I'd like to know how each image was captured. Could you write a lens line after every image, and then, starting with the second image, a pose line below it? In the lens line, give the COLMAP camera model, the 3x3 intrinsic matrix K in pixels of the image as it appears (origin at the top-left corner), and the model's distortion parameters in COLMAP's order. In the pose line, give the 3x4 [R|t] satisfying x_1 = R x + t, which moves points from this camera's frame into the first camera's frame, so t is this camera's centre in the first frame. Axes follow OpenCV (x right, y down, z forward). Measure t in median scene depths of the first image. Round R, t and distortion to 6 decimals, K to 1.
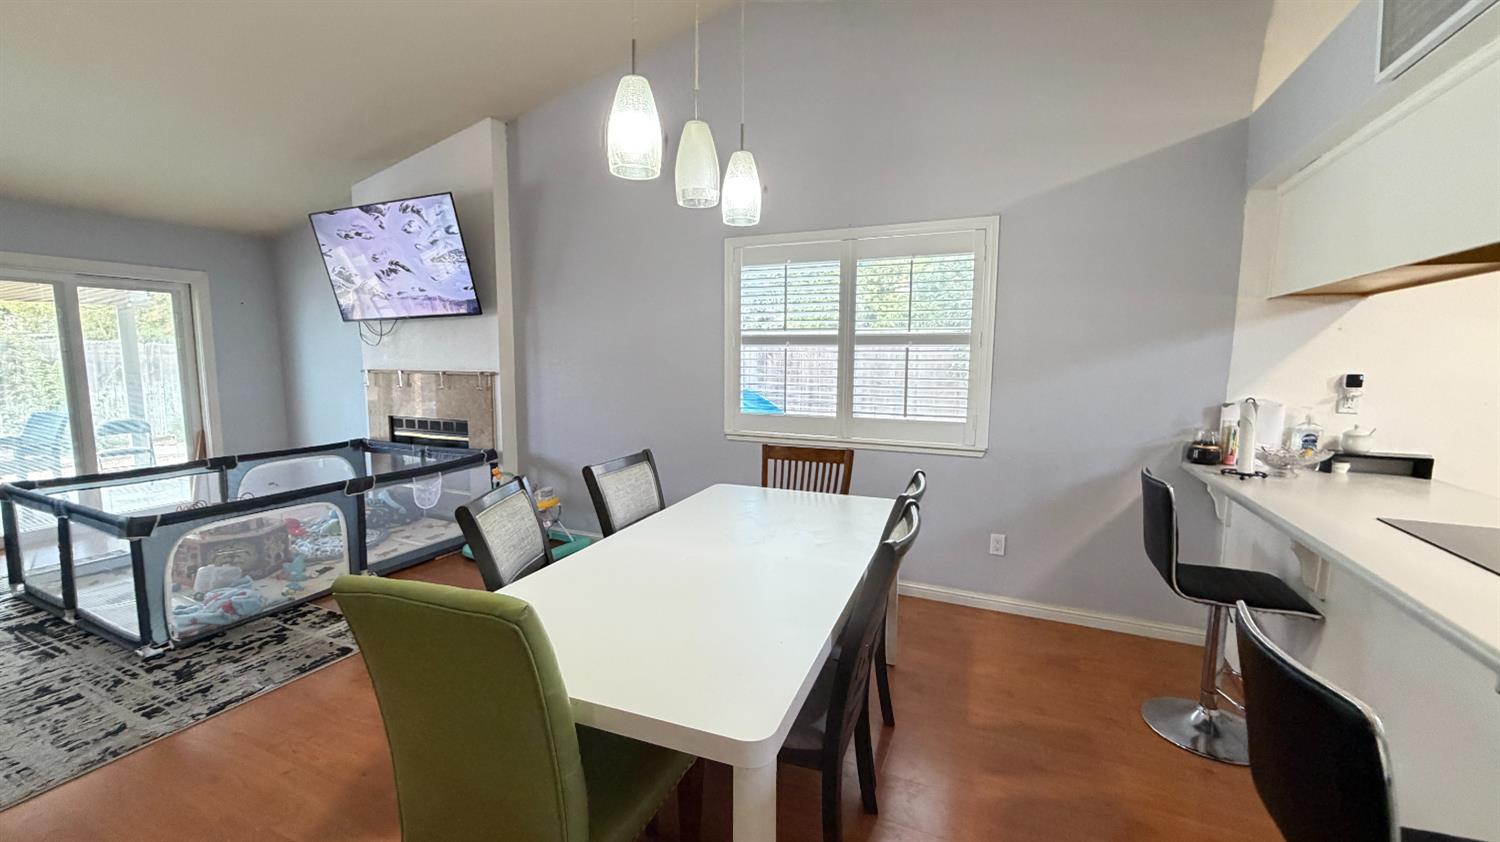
lens RADIAL K [[598.1, 0, 749.1], [0, 598.1, 421.1], [0, 0, 1]] dist [-0.000831, 0.000188]
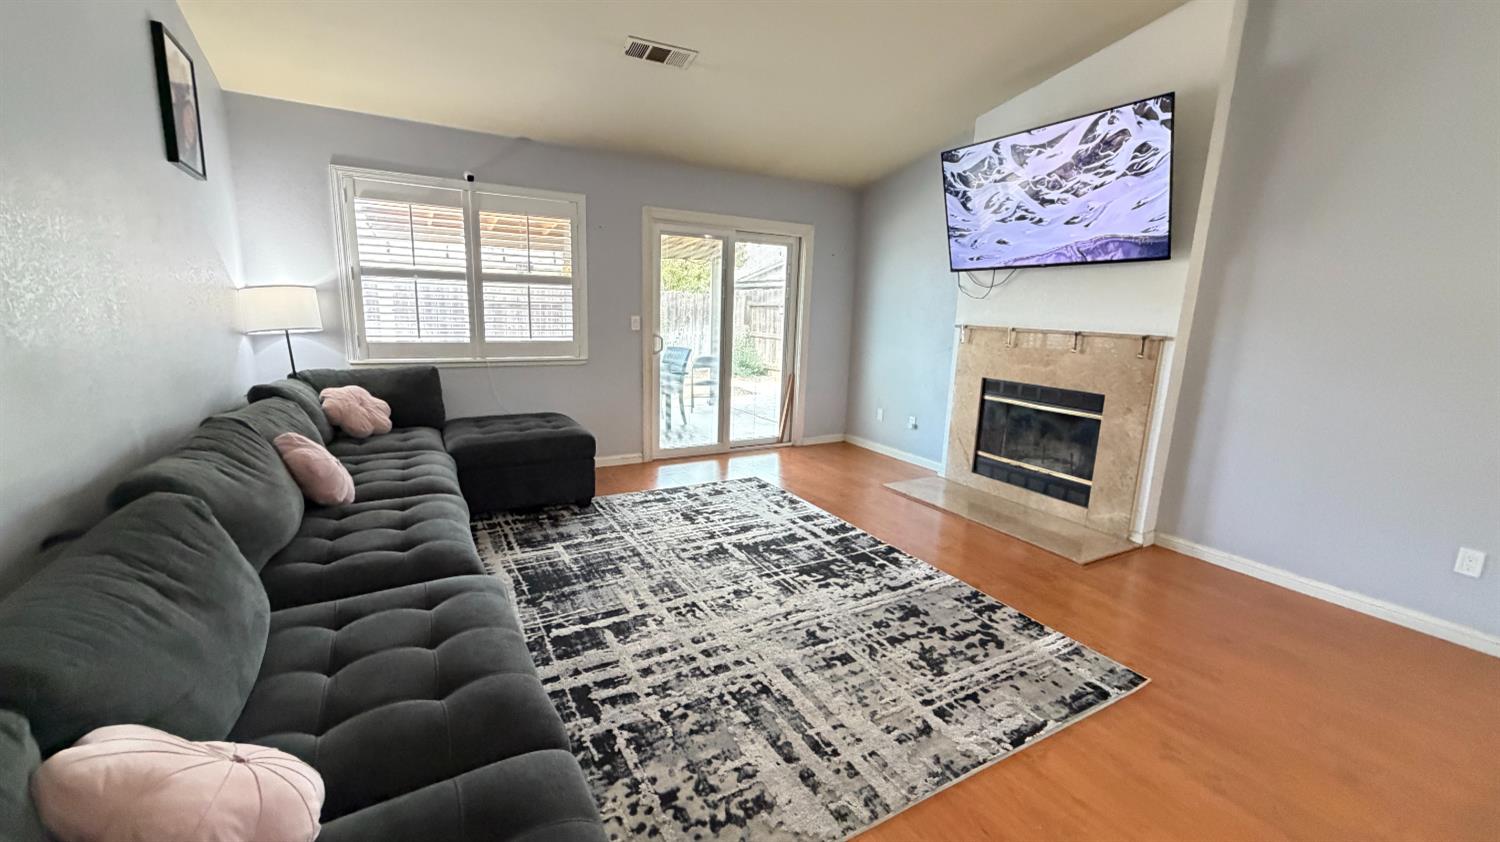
lens RADIAL K [[598.1, 0, 746.8], [0, 598.1, 423.7], [0, 0, 1]] dist [-0.000831, 0.000188]
pose [[0.809593, 0.137119, -0.570752, -0.564248], [-0.095062, 0.990126, 0.103028, 0.001555], [0.579243, -0.029154, 0.814634, 0.092555]]
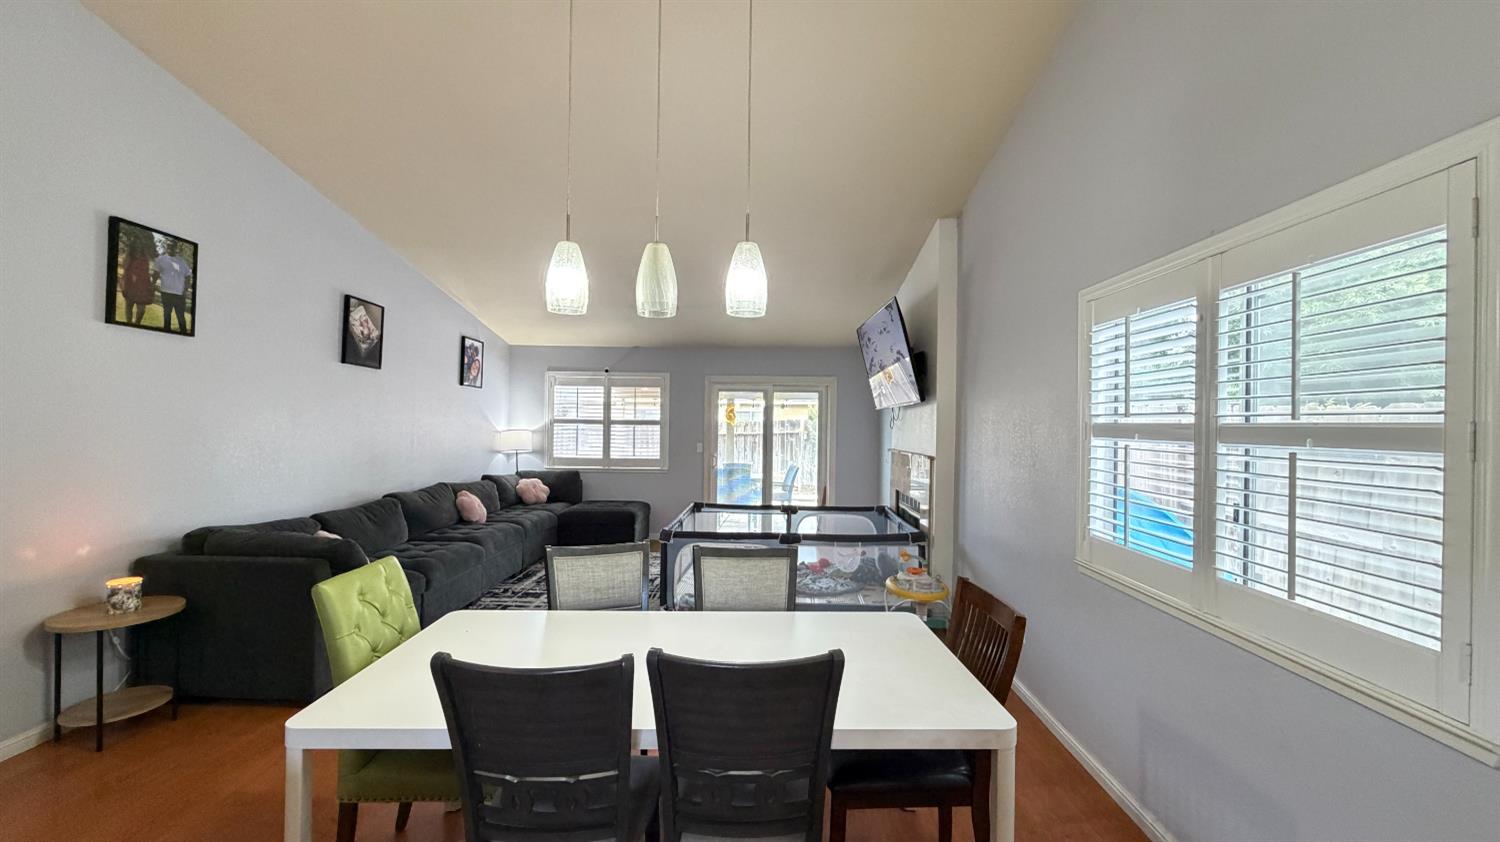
lens RADIAL K [[598.1, 0, 749.7], [0, 598.1, 422.6], [0, 0, 1]] dist [-0.000831, 0.000188]
pose [[0.387125, 0.000773, -0.922027, 0.549176], [-0.115062, 0.992223, -0.047478, -0.075932], [0.914820, 0.124471, 0.384203, 0.429383]]
